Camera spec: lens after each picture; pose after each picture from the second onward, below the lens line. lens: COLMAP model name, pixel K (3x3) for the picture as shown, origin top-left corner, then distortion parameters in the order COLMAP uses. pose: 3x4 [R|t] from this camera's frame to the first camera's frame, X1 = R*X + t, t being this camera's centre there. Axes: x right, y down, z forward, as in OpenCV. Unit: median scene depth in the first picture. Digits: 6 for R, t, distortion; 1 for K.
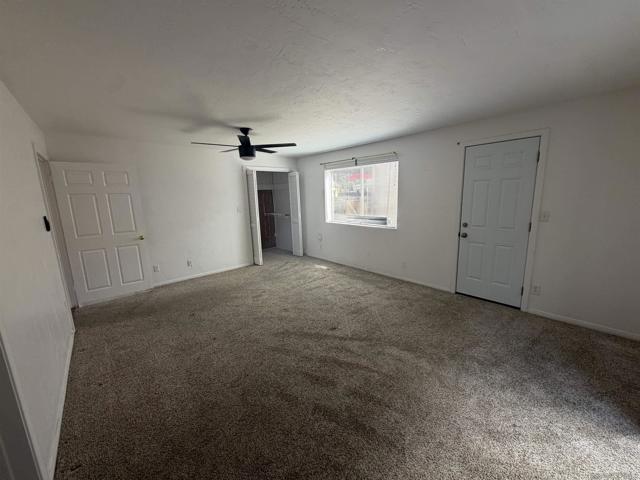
lens RADIAL K [[253.2, 0, 320.9], [0, 253.2, 236.9], [0, 0, 1]] dist [-0.000643, 0.000079]
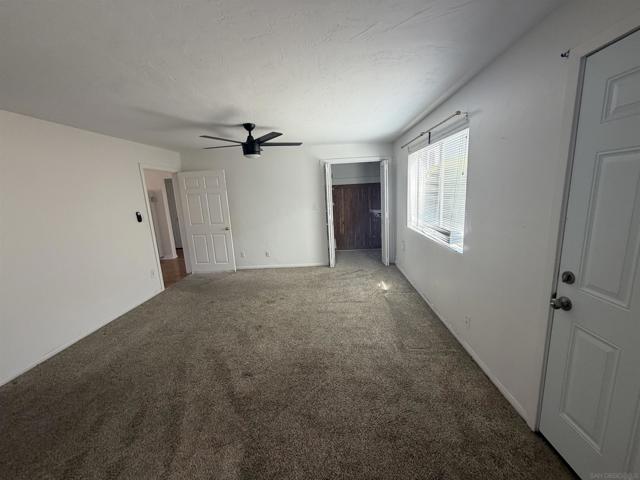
lens RADIAL K [[253.2, 0, 322.6], [0, 253.2, 237.6], [0, 0, 1]] dist [-0.000643, 0.000079]
pose [[0.723412, 0.115617, -0.680668, 0.496777], [-0.085039, 0.993293, 0.078340, -0.093324], [0.685160, 0.001211, 0.728392, 0.432182]]
